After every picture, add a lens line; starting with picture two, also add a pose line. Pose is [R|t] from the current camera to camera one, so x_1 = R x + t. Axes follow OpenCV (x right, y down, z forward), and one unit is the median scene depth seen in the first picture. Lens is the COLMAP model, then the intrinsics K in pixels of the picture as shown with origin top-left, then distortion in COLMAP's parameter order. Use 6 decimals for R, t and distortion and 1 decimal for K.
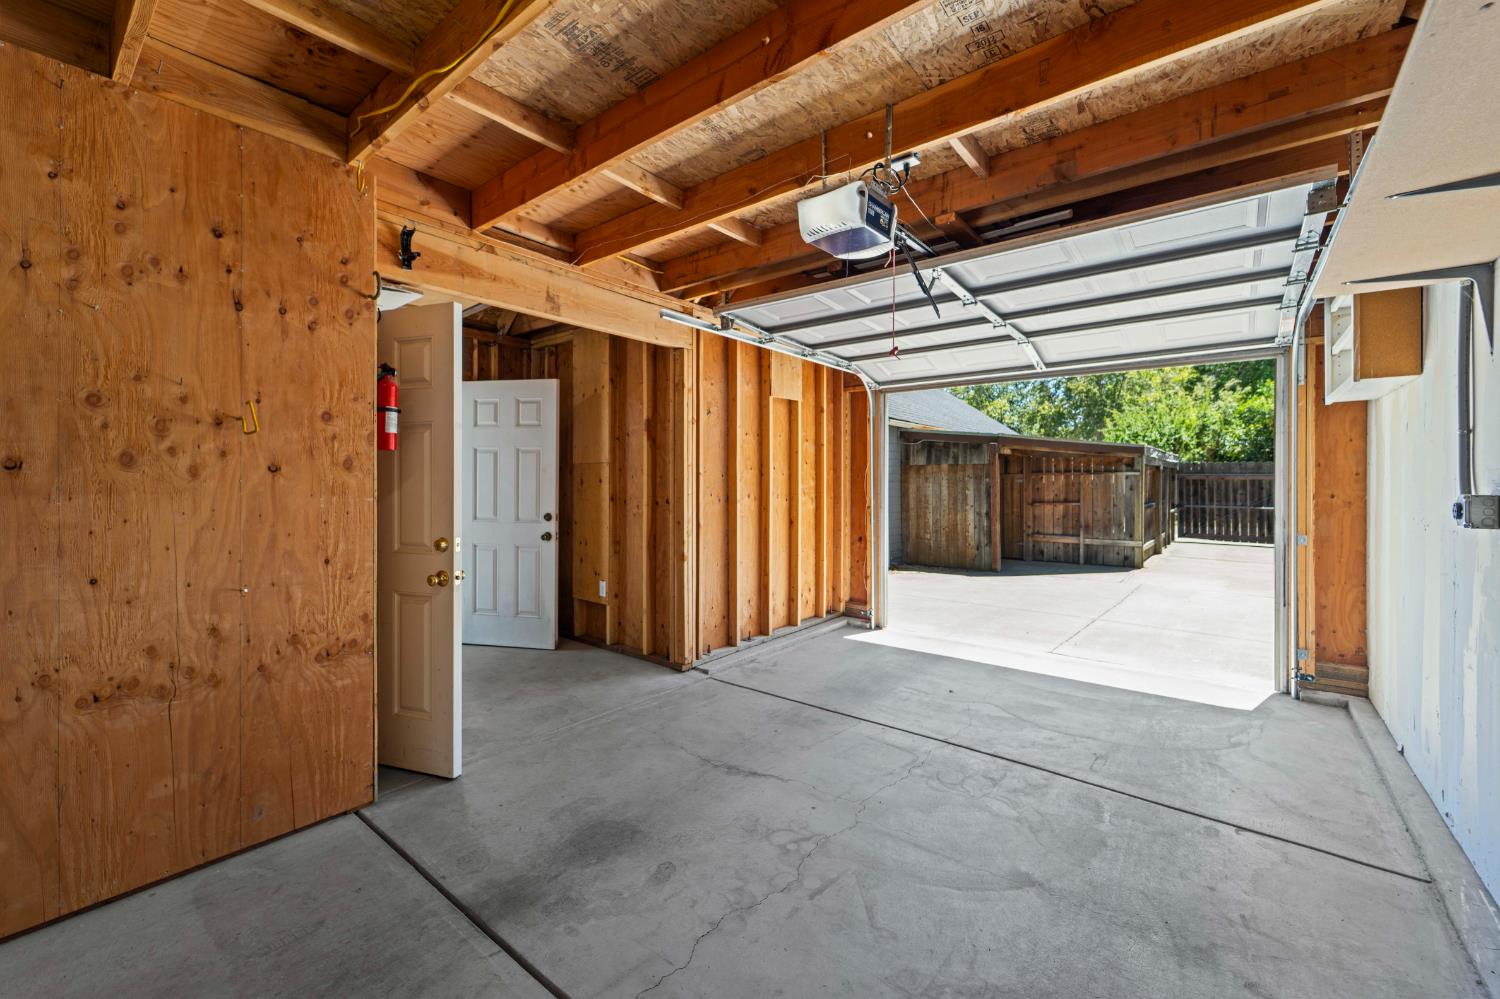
lens RADIAL K [[605.9, 0, 749.9], [0, 605.9, 485.2], [0, 0, 1]] dist [-0.002728, -0.000022]
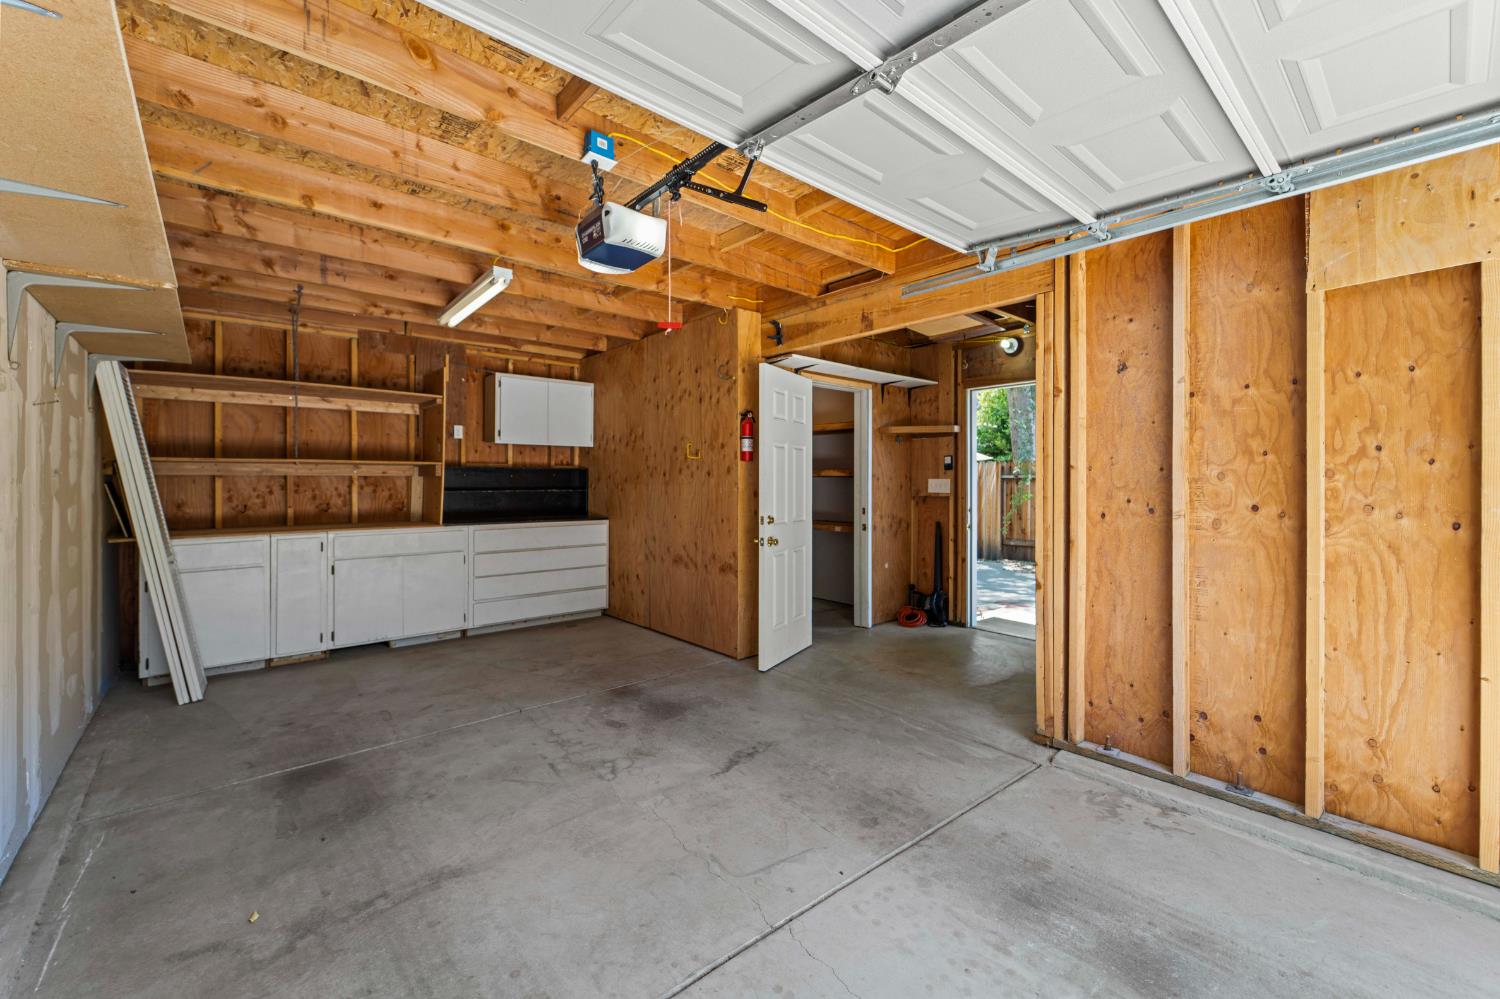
lens RADIAL K [[605.9, 0, 748.5], [0, 605.9, 486.5], [0, 0, 1]] dist [-0.002728, -0.000022]
pose [[-0.175829, 0.009900, -0.984371, 1.139910], [-0.008311, 0.999899, 0.011541, -0.005989], [0.984386, 0.010211, -0.175728, 1.355868]]
